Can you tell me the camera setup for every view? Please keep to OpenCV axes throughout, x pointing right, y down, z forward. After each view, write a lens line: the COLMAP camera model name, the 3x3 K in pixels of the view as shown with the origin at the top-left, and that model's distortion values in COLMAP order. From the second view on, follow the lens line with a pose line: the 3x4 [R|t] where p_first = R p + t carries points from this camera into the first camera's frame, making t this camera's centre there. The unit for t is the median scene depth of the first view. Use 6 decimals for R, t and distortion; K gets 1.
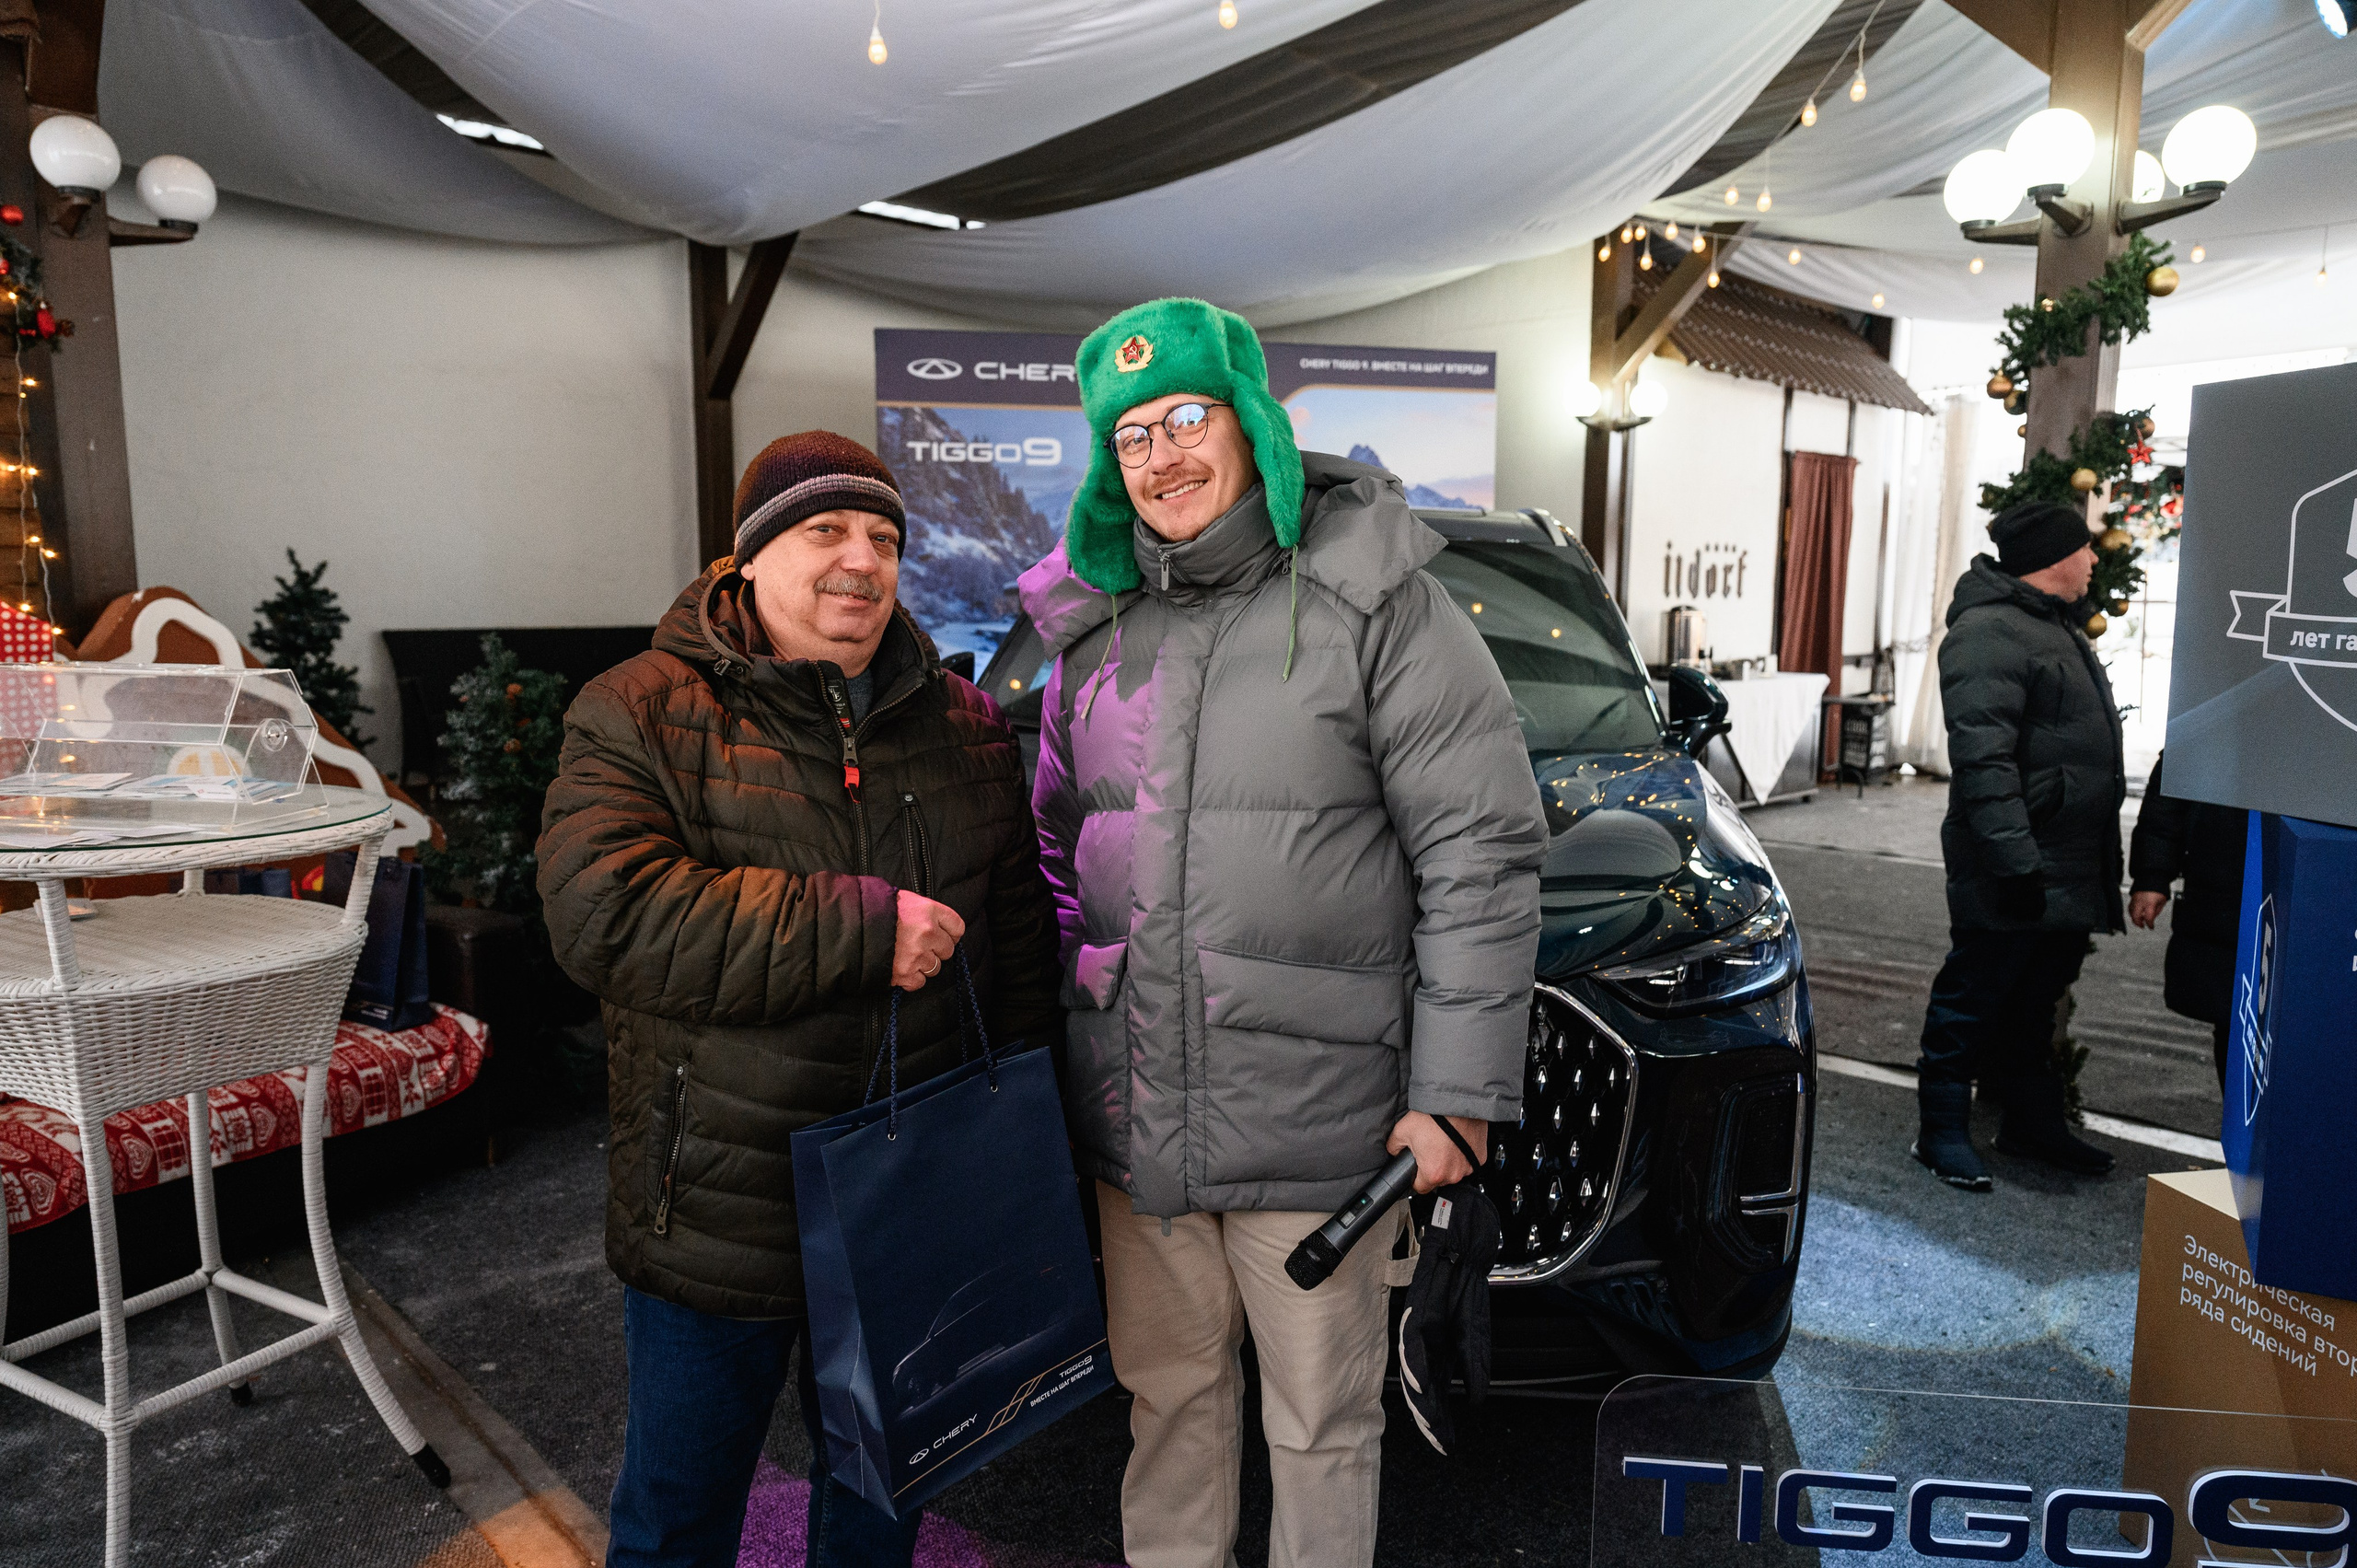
lens RADIAL K [[1582.3, 0, 1181.9], [0, 1582.3, 797.1], [0, 0, 1]] dist [-0.000005, 0.002330]
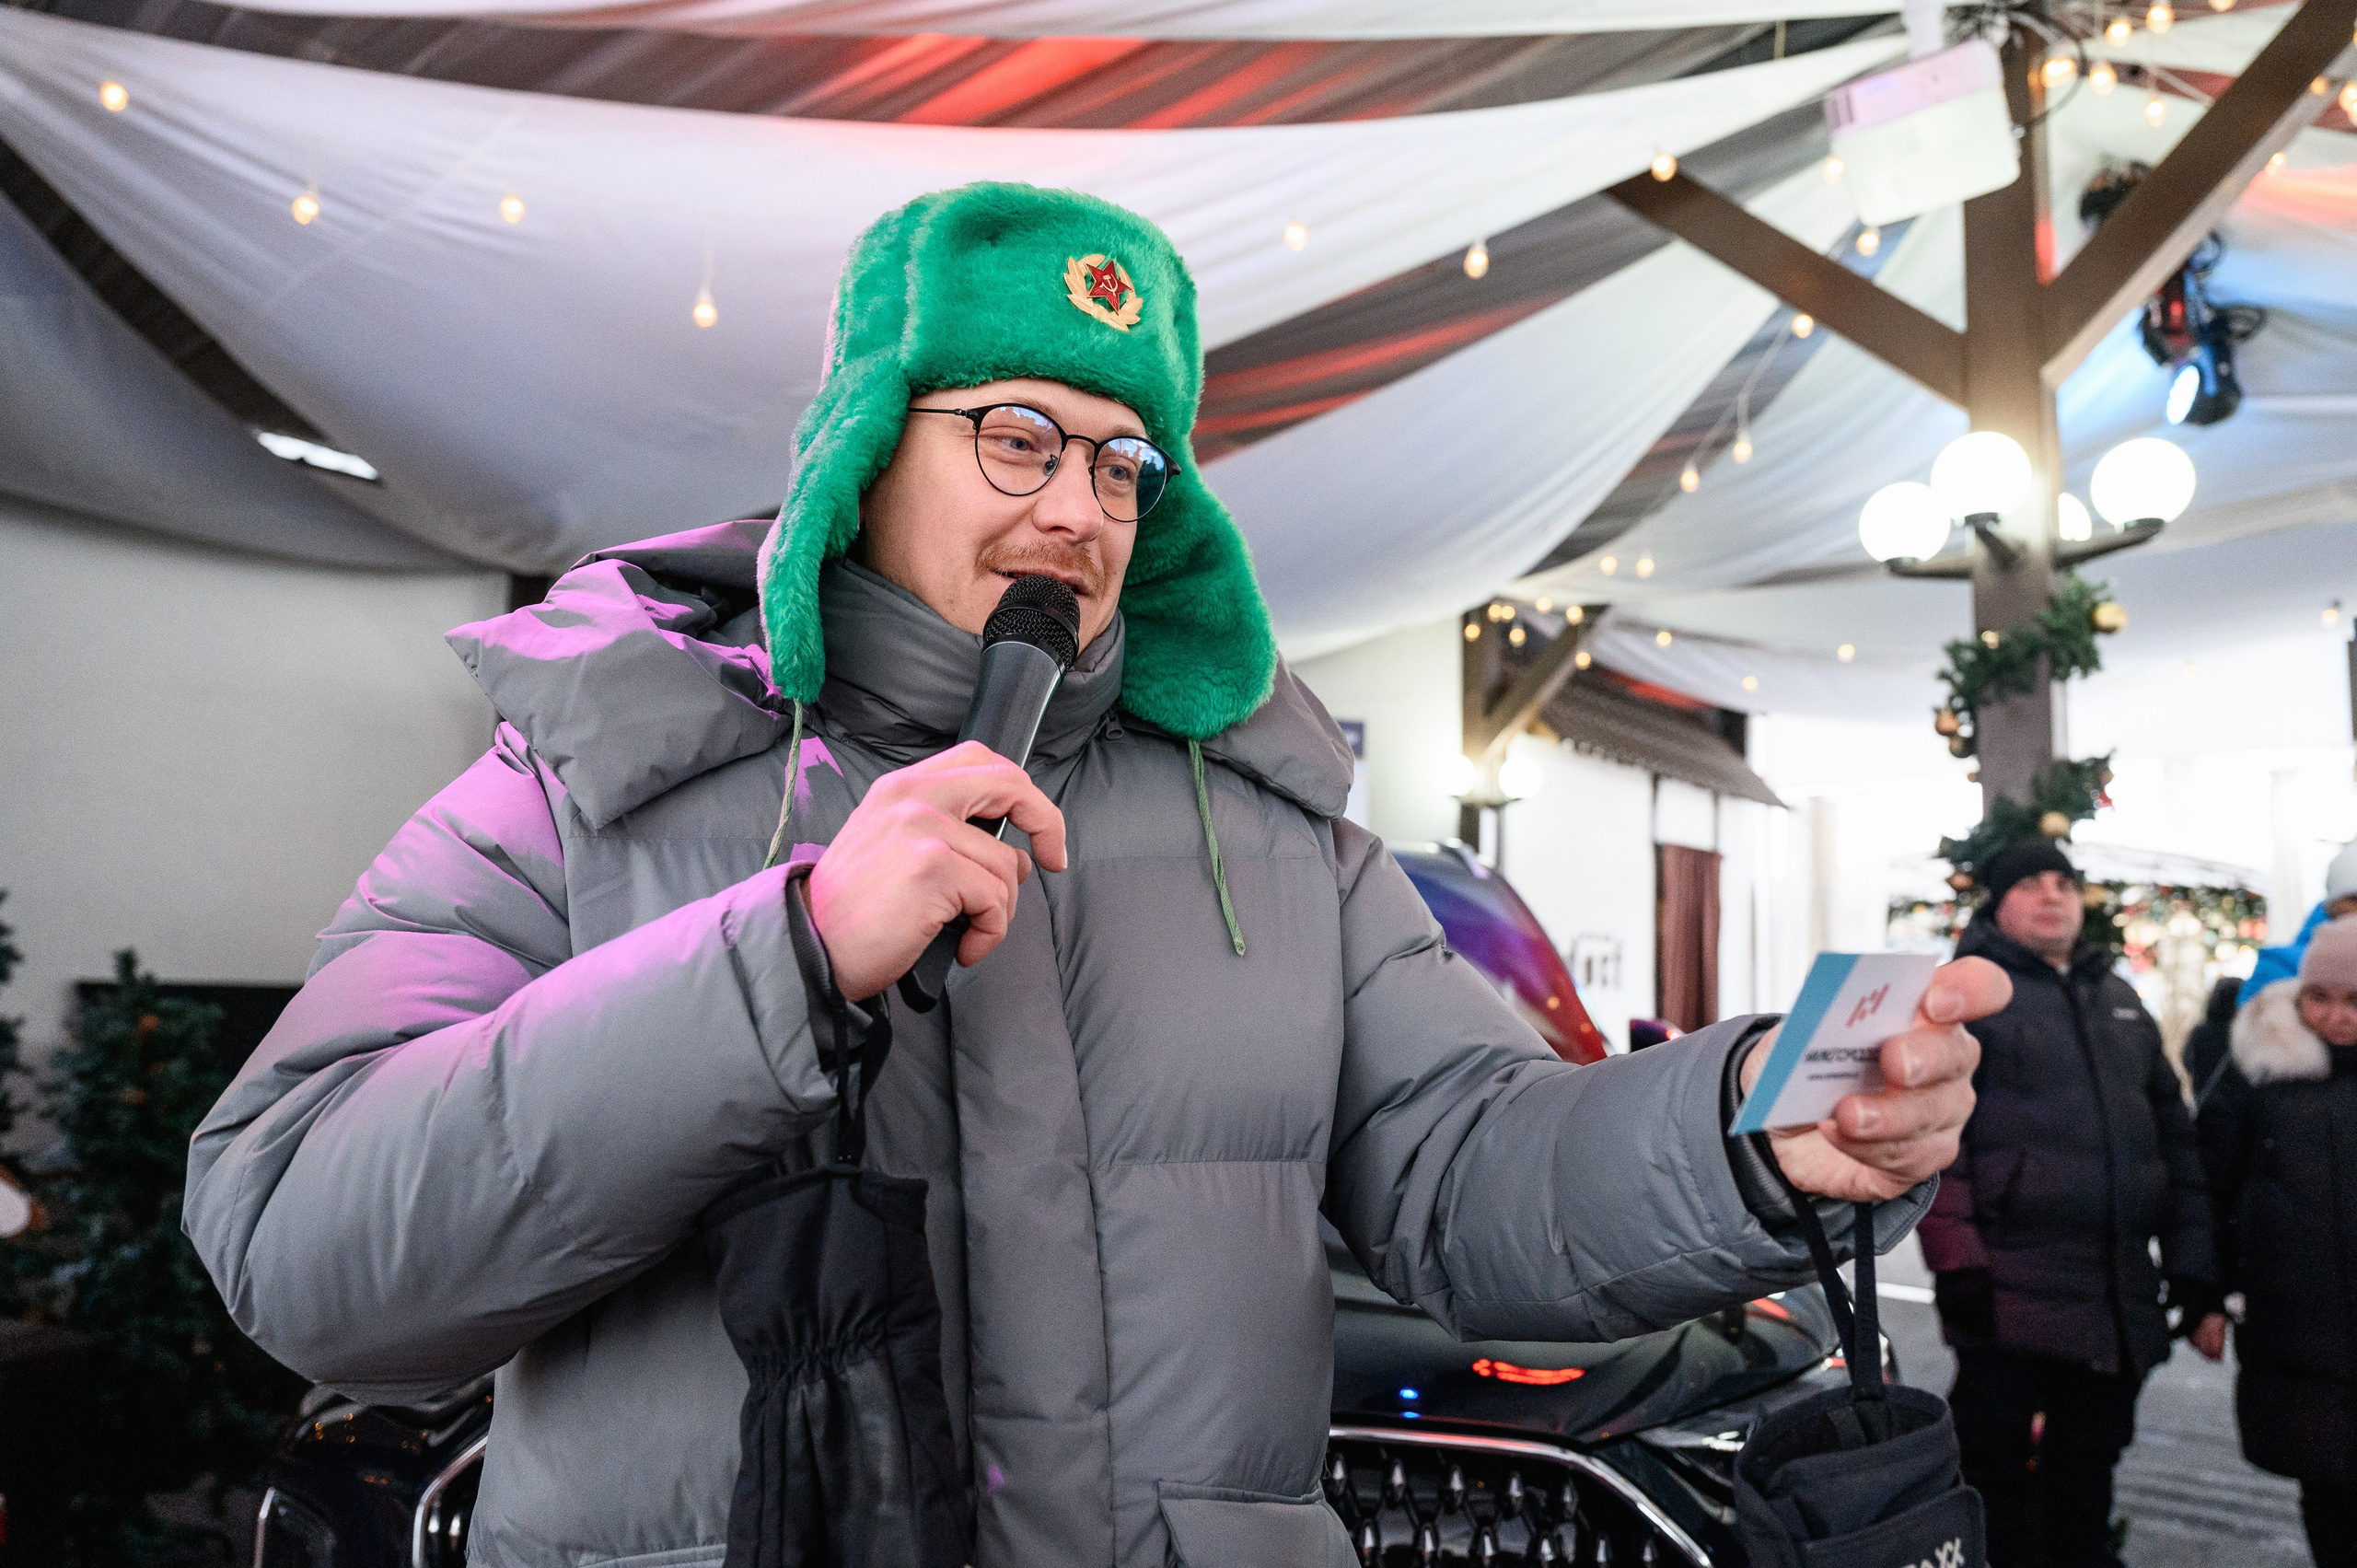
lens RADIAL K [[1618.7, 0, 1179.3], [0, 1618.7, 797.3], [0, 0, 1]] dist [-0.003071, 0.001441]
pose [[0.995269, 0.036867, 0.089893, 0.001685], [-0.013488, 0.968682, -0.247938, 0.010522], [-0.096218, 0.245553, 0.964596, 0.128059]]
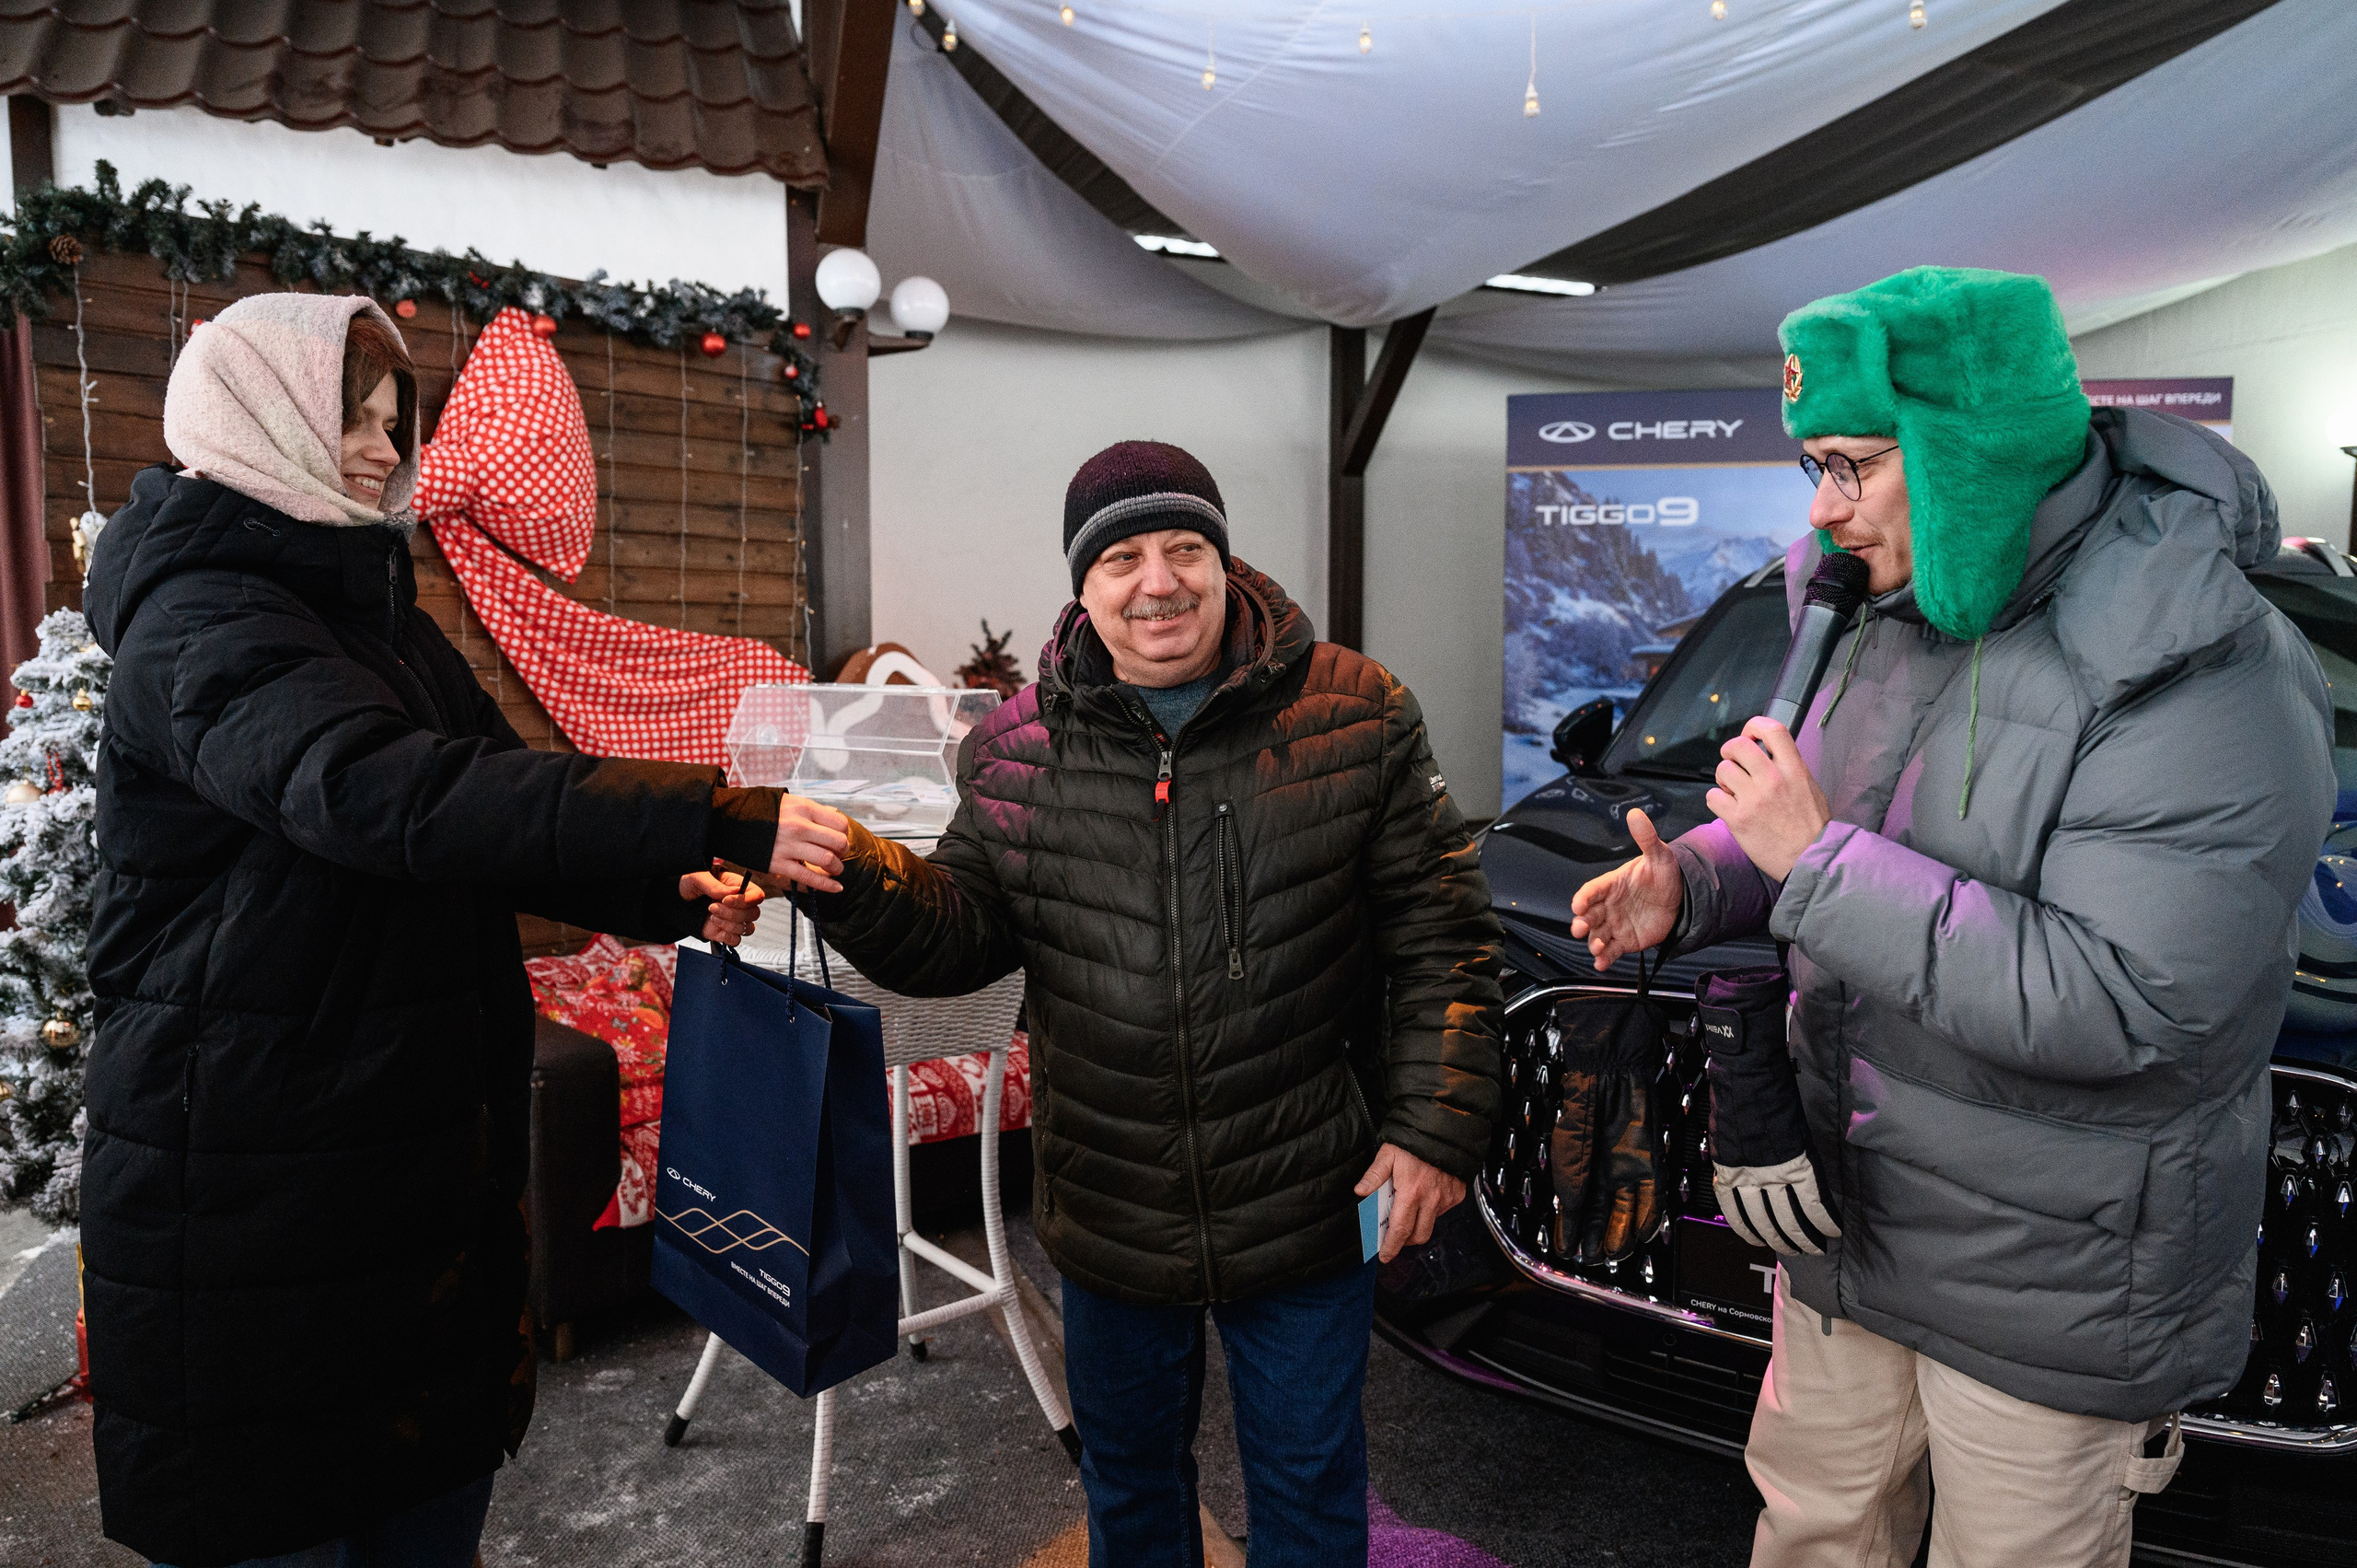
lens RADIAL K [[1582.3, 0, 1181.9], [0, 1582.3, 797.1], [0, 0, 1]] dist [-0.000005, 0.002330]
pose [[0.928989, 0.027957, -0.369051, -0.012300], [-0.046609, 0.998042, -0.041720, 0.013916], [0.367162, 0.055959, 0.928472, 0.008127]]
